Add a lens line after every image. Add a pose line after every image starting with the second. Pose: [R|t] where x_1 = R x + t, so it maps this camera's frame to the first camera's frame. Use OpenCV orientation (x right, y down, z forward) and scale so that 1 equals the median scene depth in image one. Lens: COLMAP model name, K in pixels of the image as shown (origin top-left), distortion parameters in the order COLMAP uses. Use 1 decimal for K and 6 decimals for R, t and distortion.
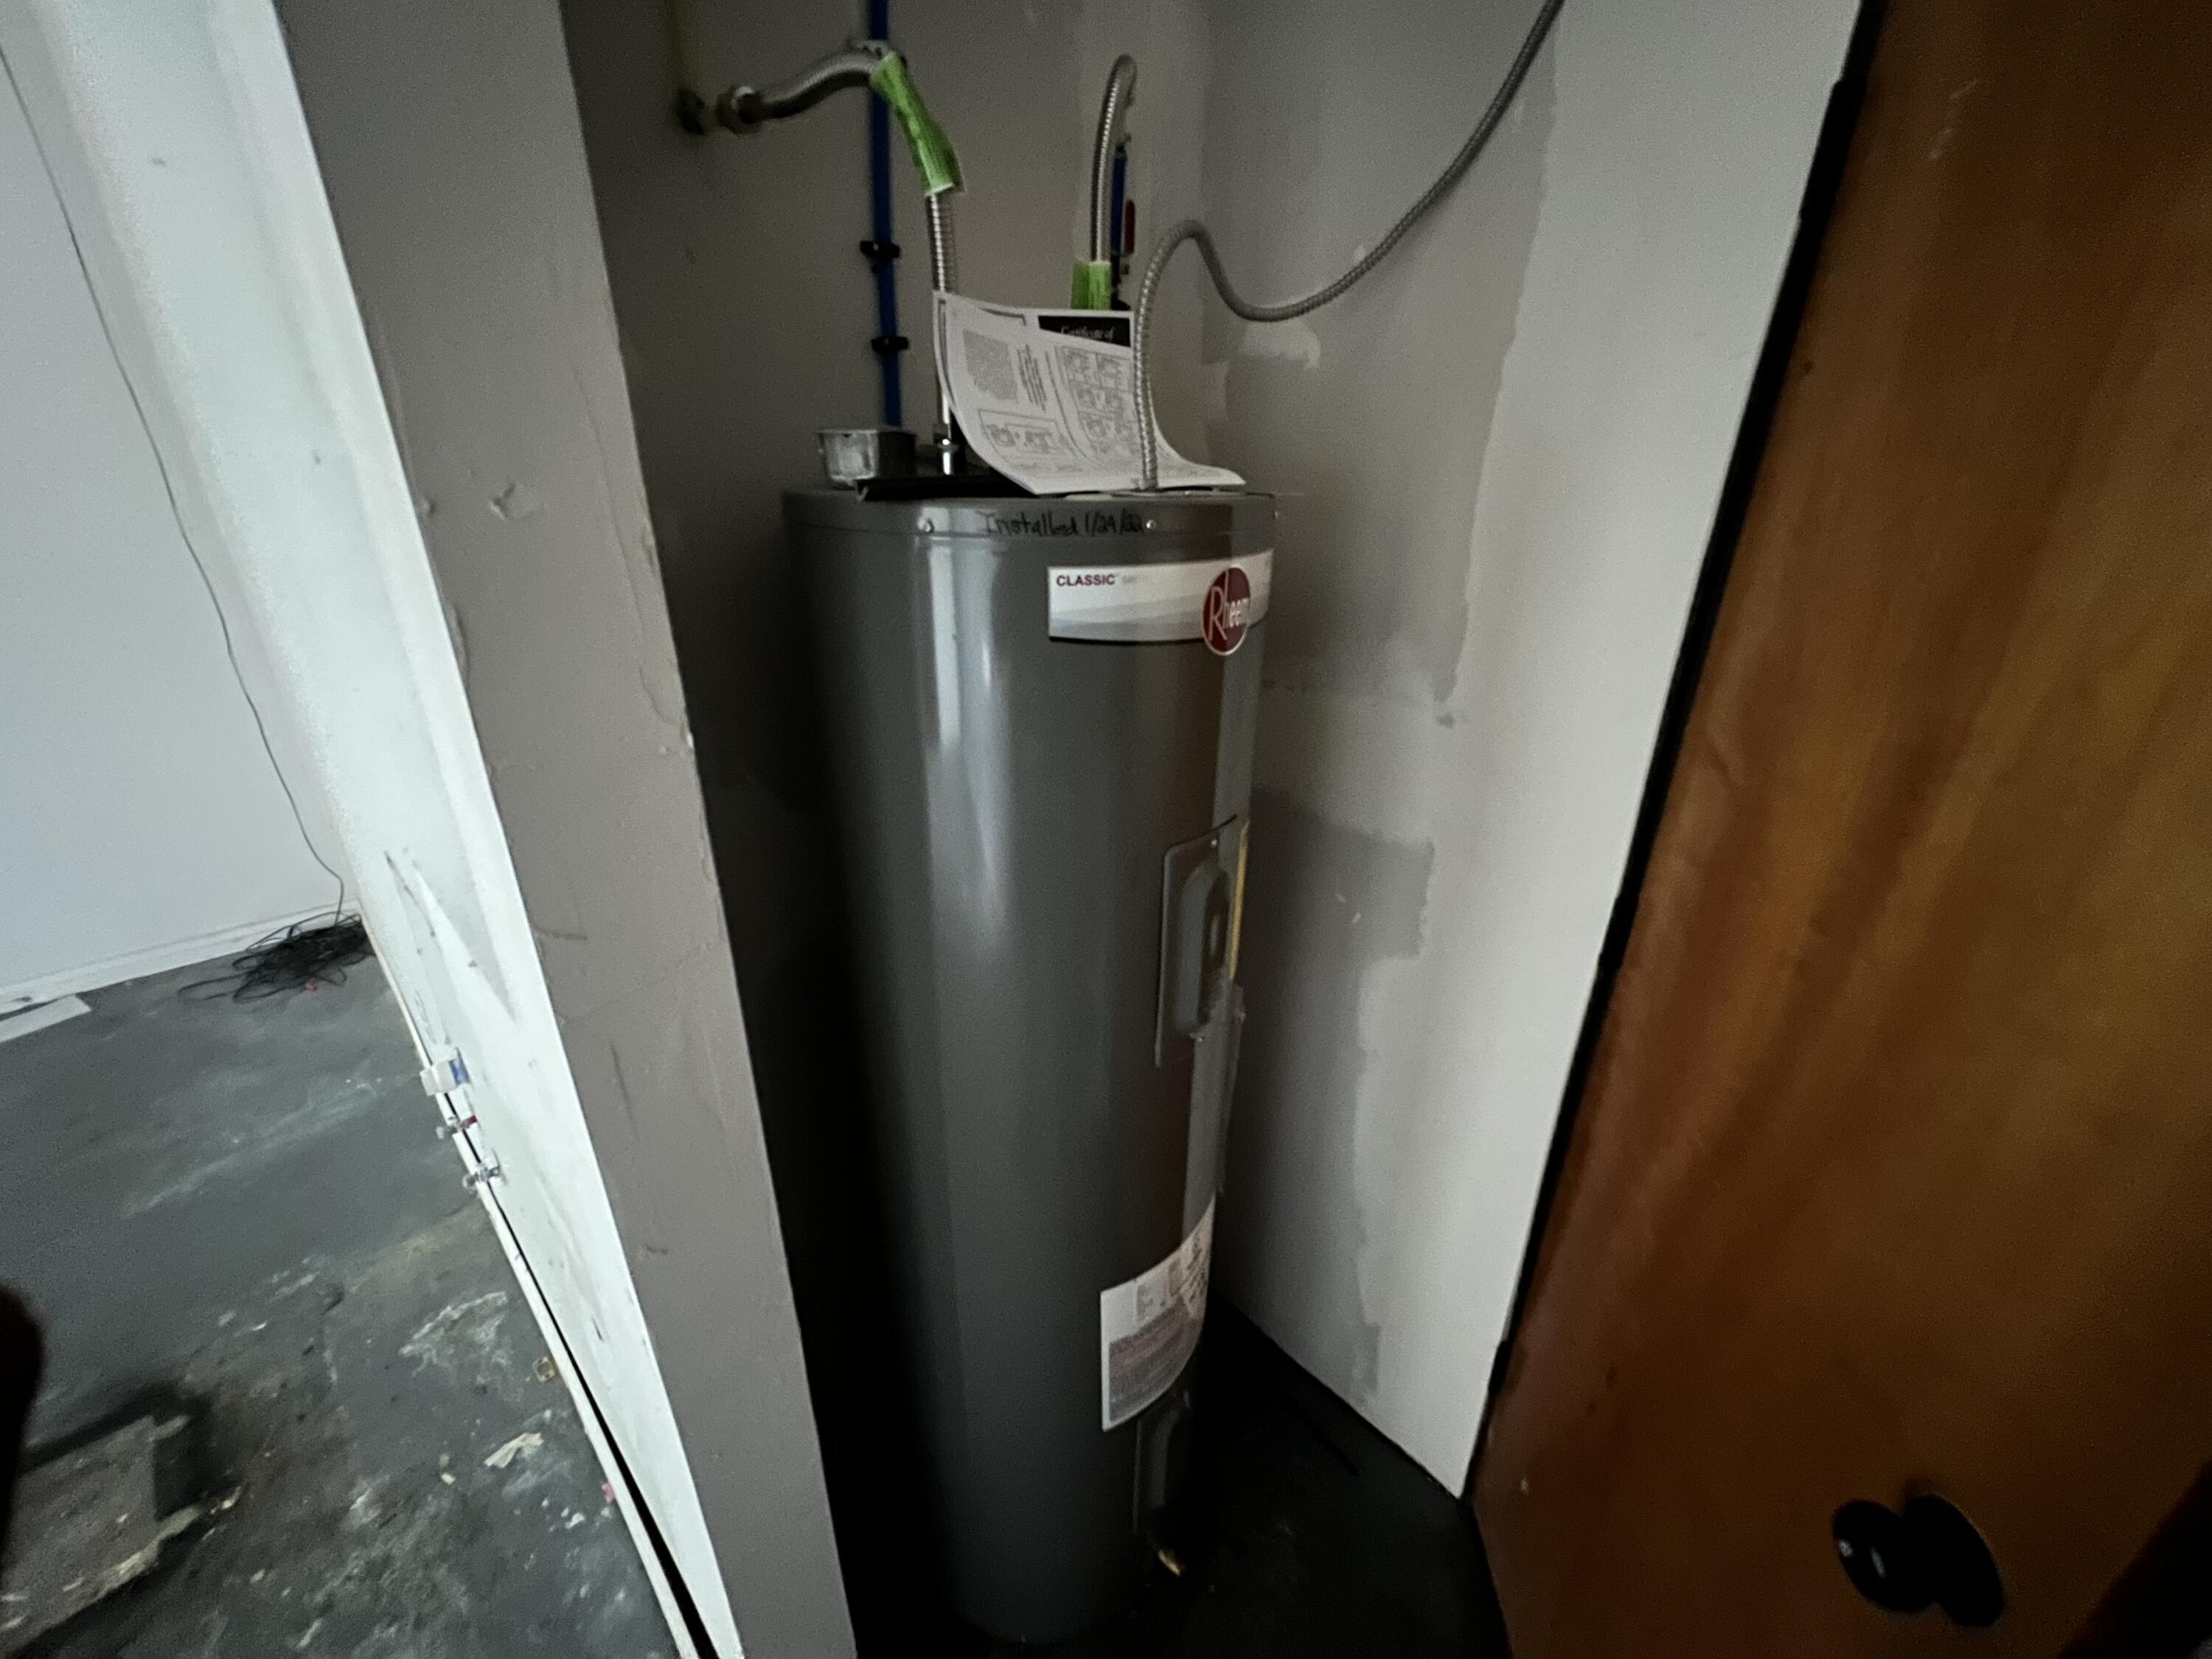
lens RADIAL K [[879.3, 0, 1106.0], [0, 879.3, 832.5], [0, 0, 1]] dist [-0.000034, -0.000257]
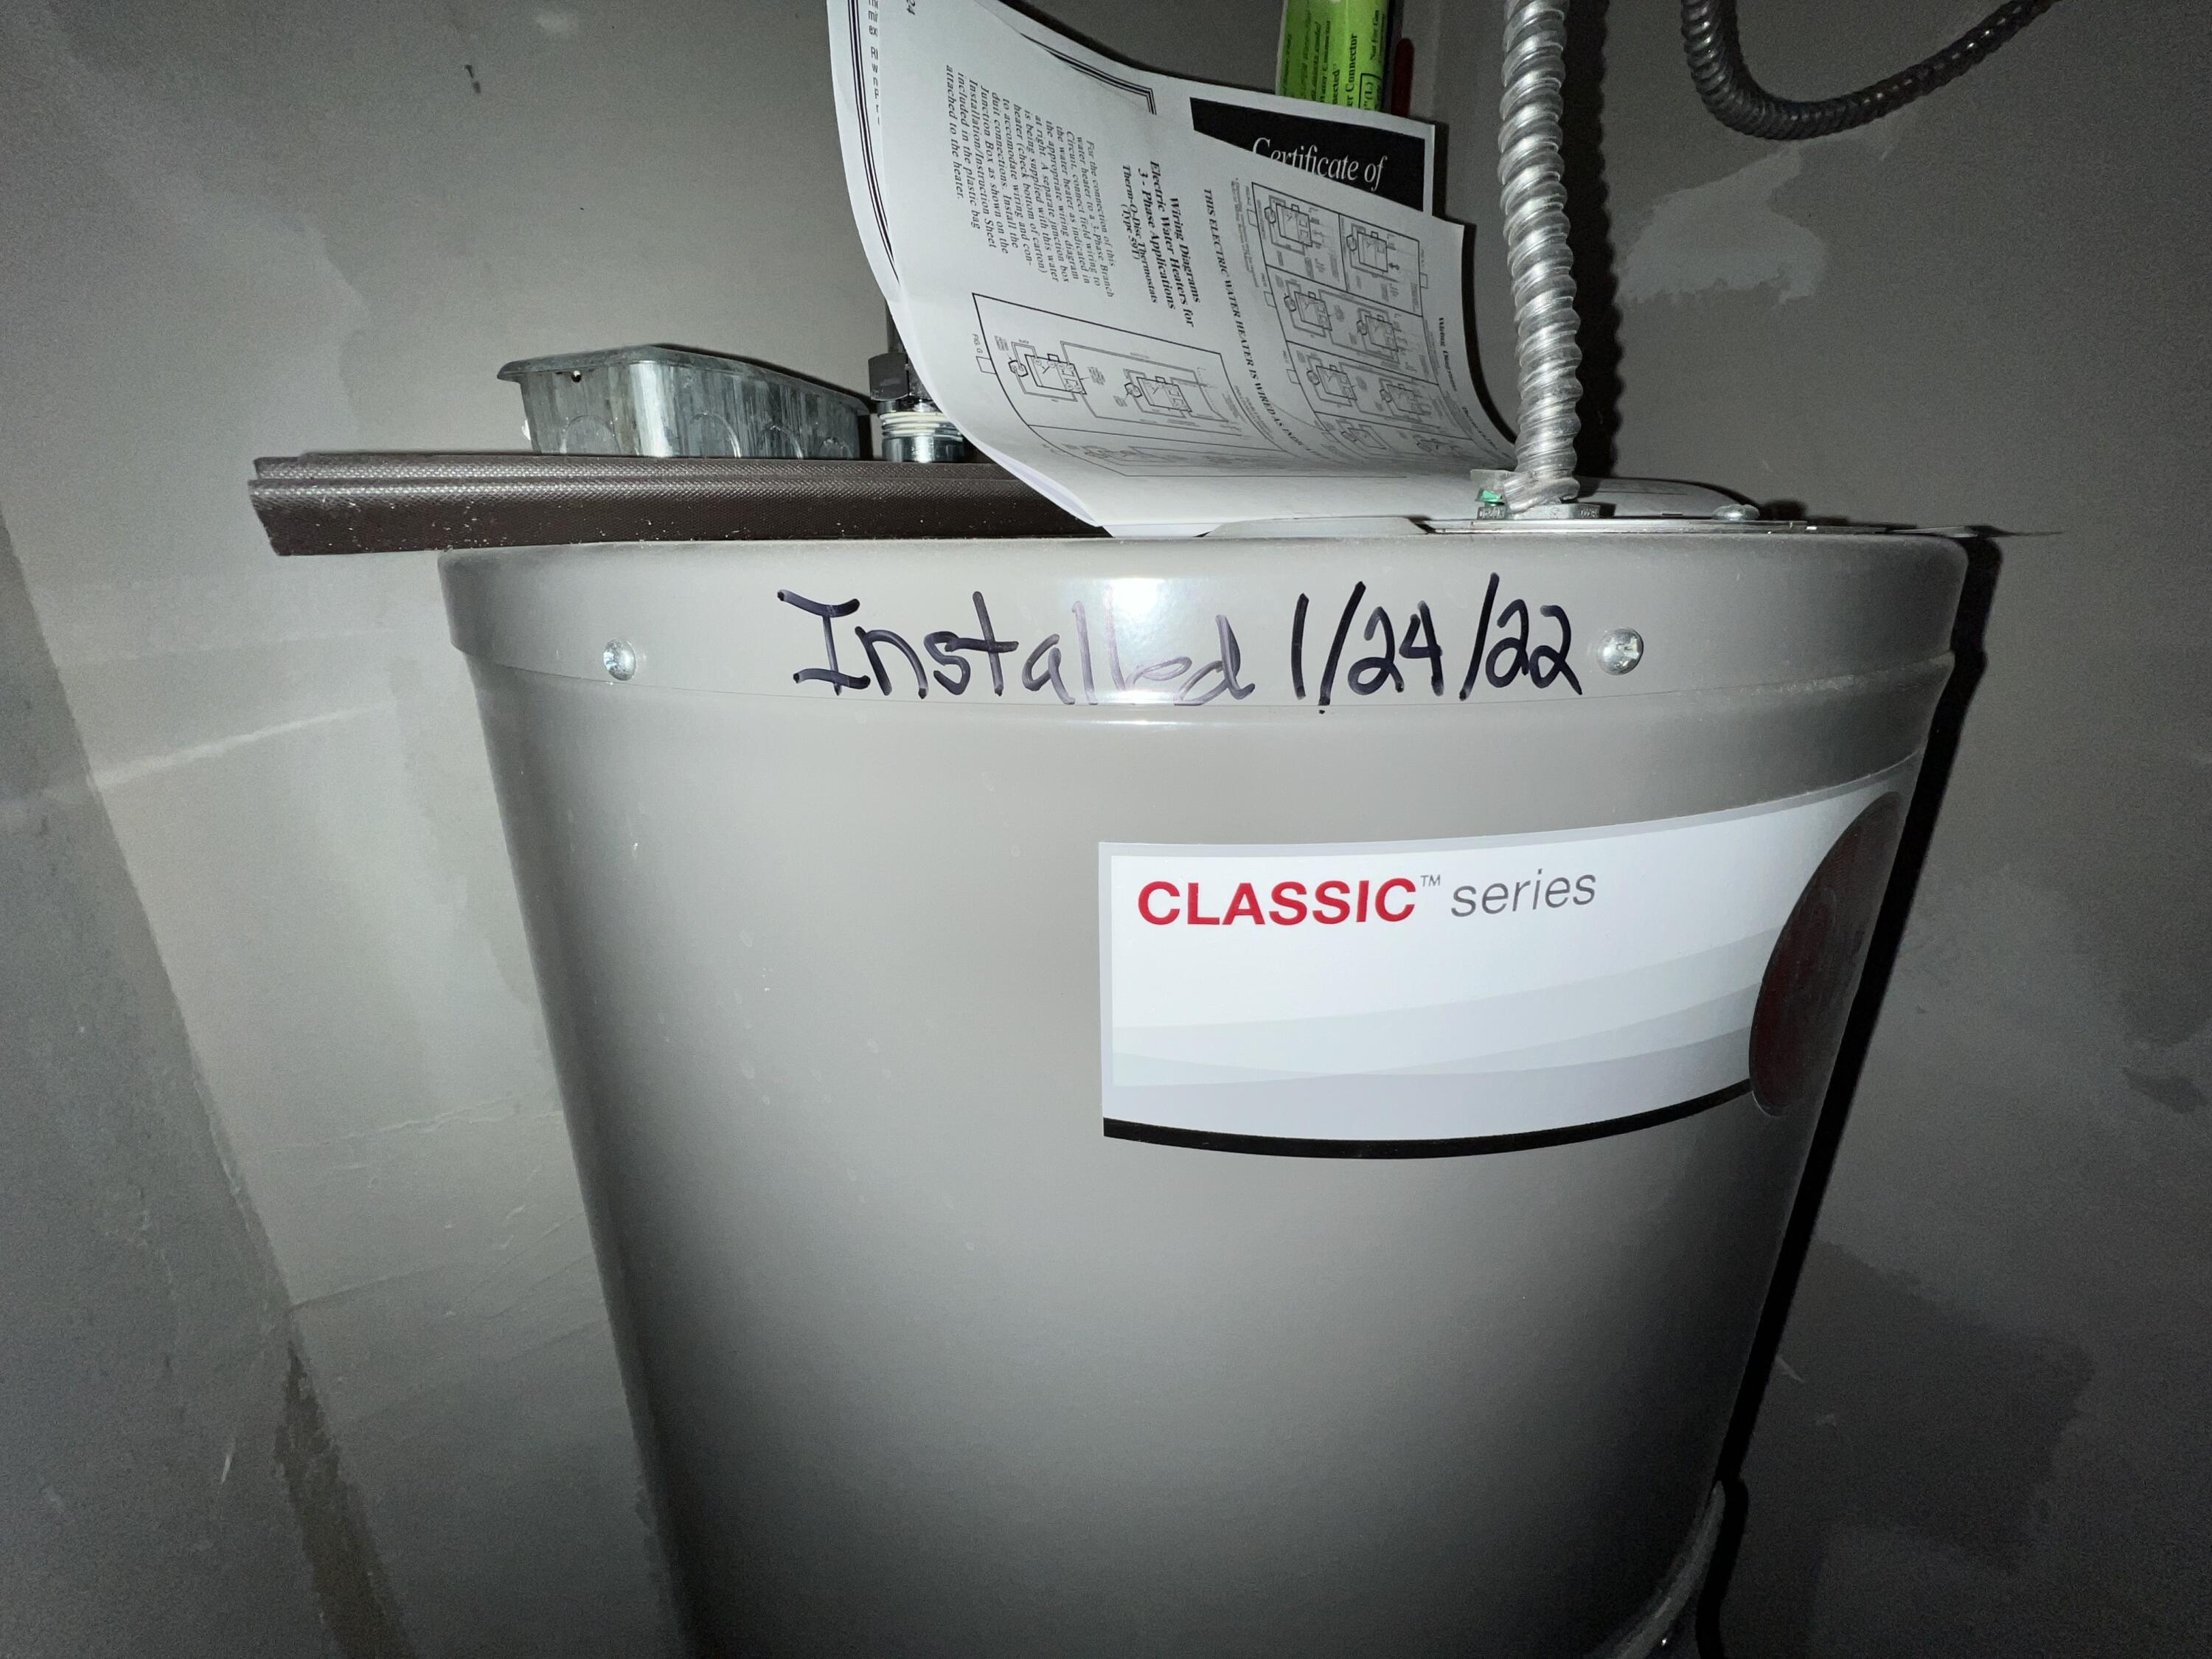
lens RADIAL K [[883.8, 0, 1107.5], [0, 883.8, 826.3], [0, 0, 1]] dist [-0.001697, -0.000069]
pose [[0.975366, 0.048468, -0.215202, -0.014829], [-0.069318, 0.993489, -0.090415, -0.237430], [0.209418, 0.103105, 0.972375, 0.655457]]
